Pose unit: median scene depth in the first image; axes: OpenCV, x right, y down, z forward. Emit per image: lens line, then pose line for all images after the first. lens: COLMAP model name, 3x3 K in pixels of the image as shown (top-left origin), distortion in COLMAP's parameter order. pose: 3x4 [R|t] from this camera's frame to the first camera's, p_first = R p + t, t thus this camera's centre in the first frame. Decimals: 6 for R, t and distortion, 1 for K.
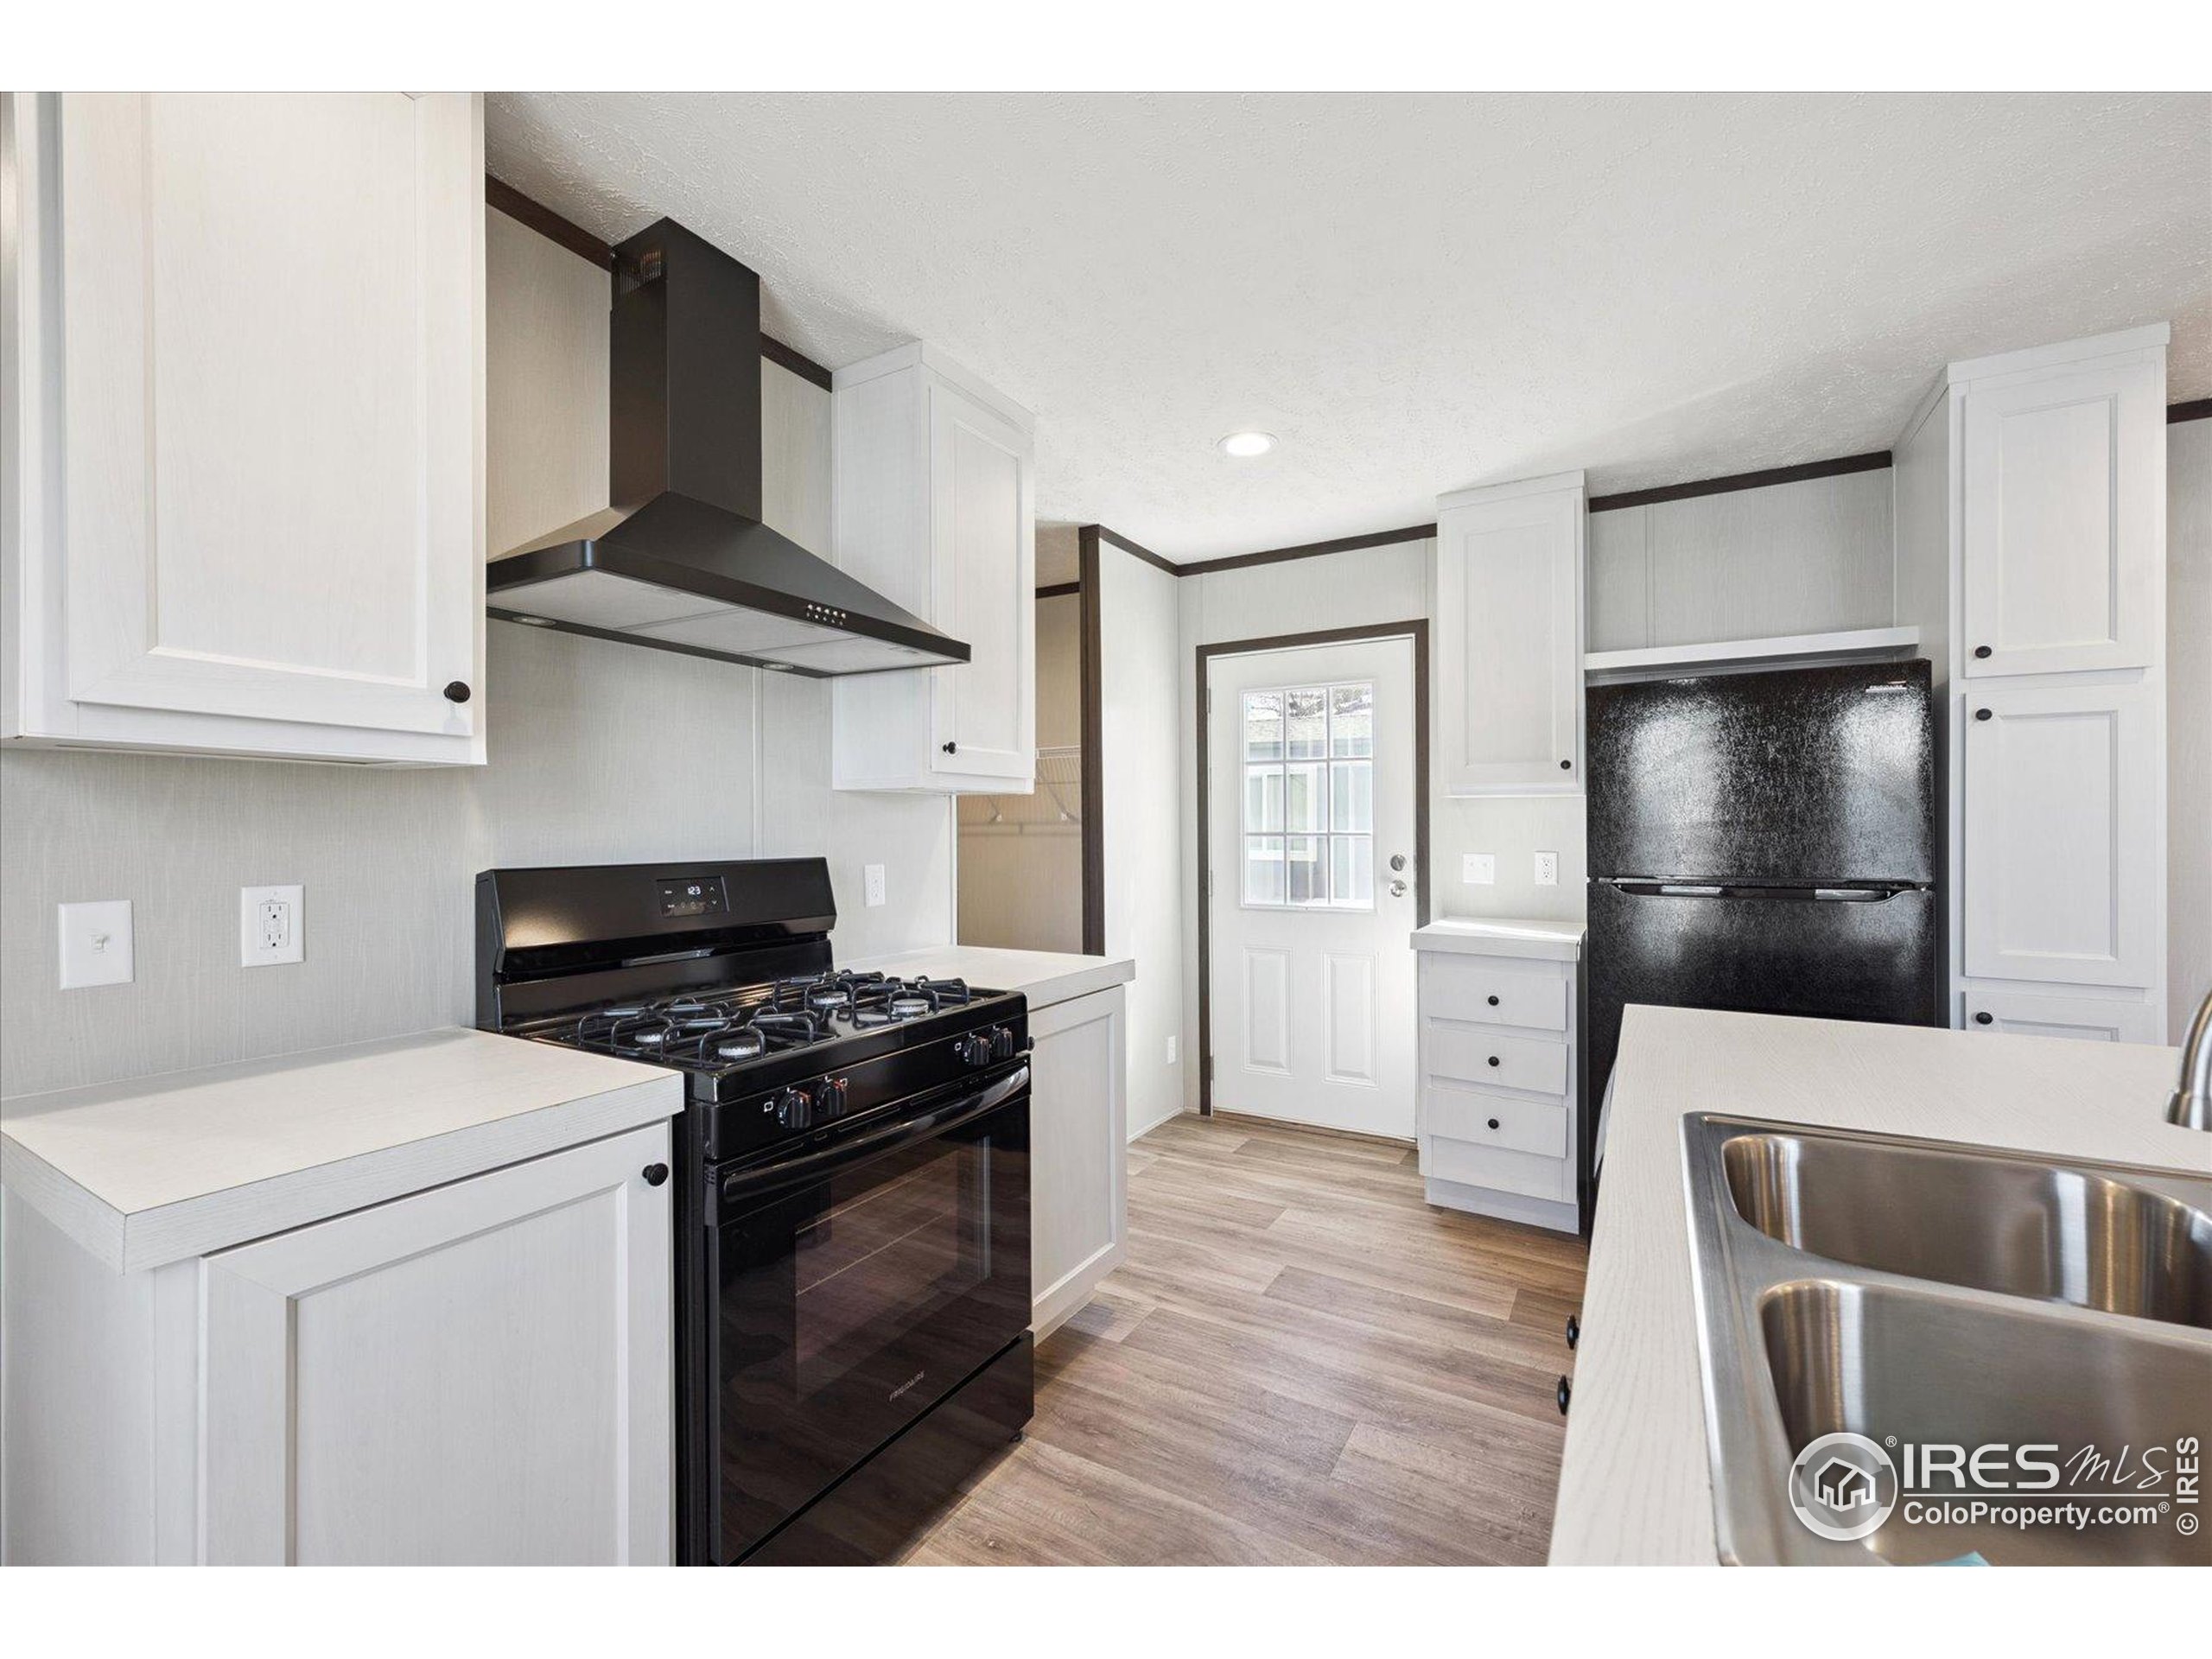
lens RADIAL K [[937.8, 0, 1054.1], [0, 937.8, 832.0], [0, 0, 1]] dist [-0.020955, 0.002490]
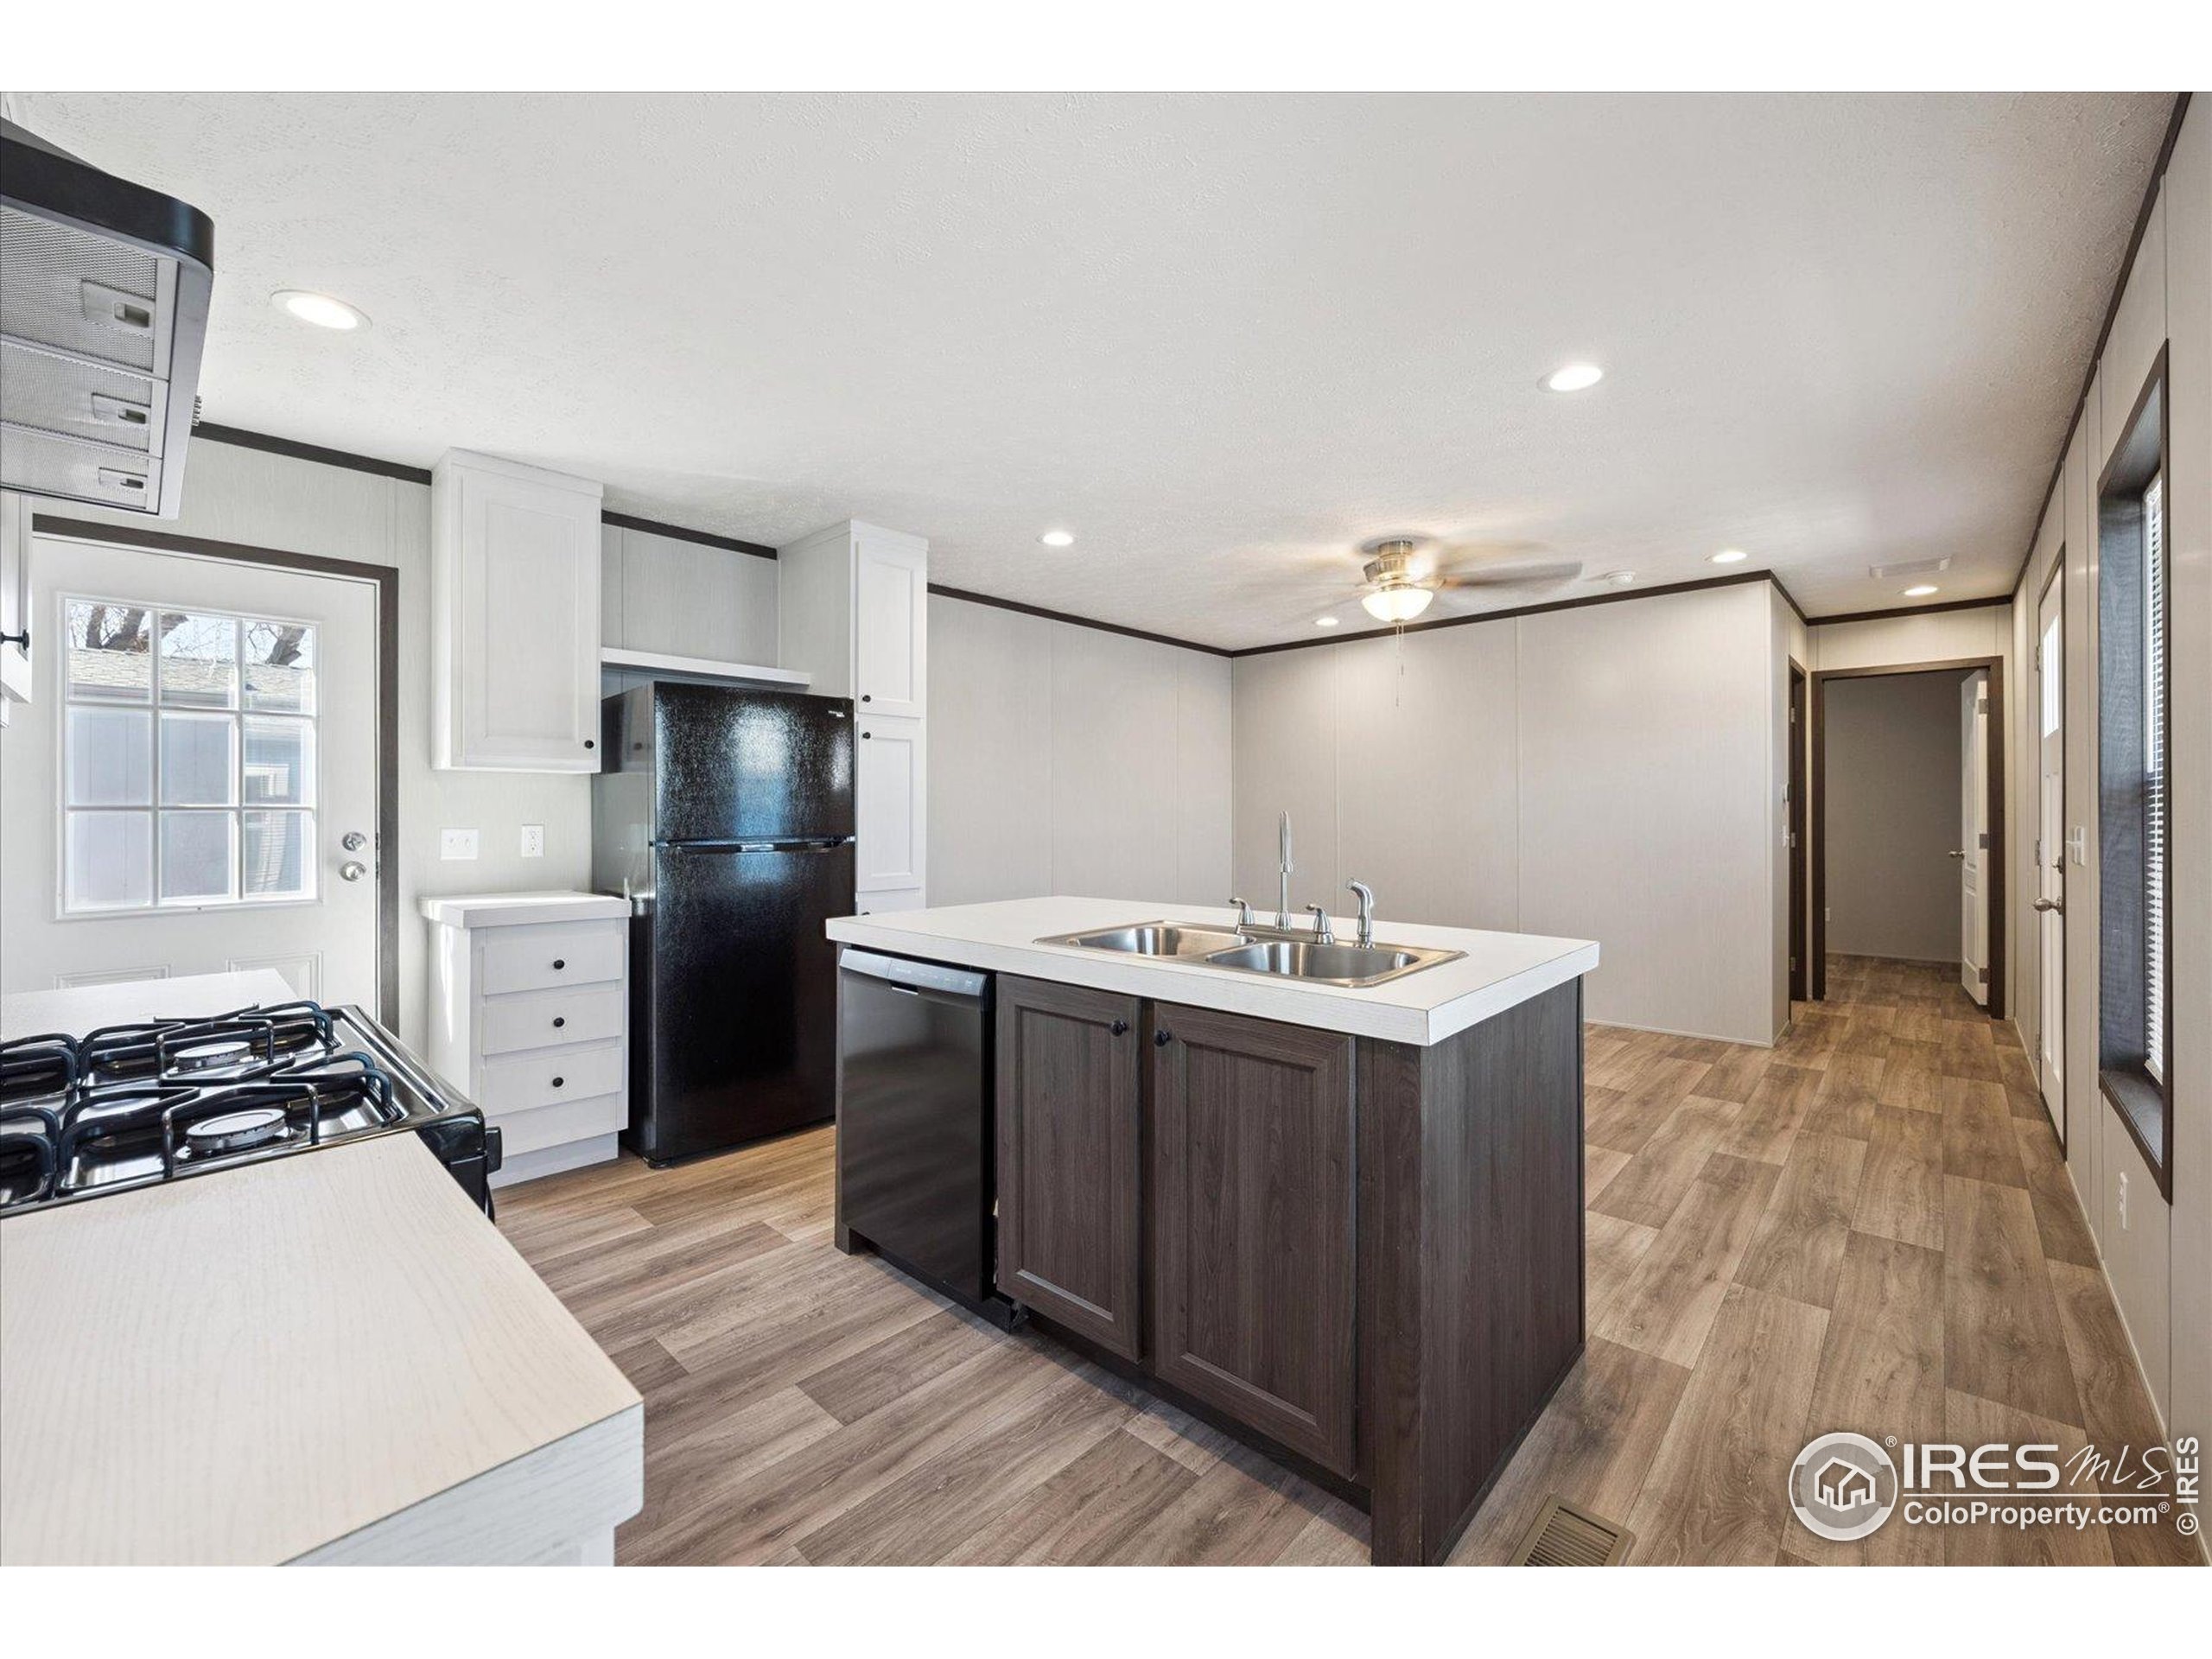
lens RADIAL K [[890.1, 0, 1084.0], [0, 890.1, 823.7], [0, 0, 1]] dist [0.007176, 0.001165]
pose [[0.216055, -0.012500, 0.976301, -0.320292], [-0.004434, 0.999895, 0.013784, 0.003152], [-0.976371, -0.007307, 0.215977, 0.172852]]
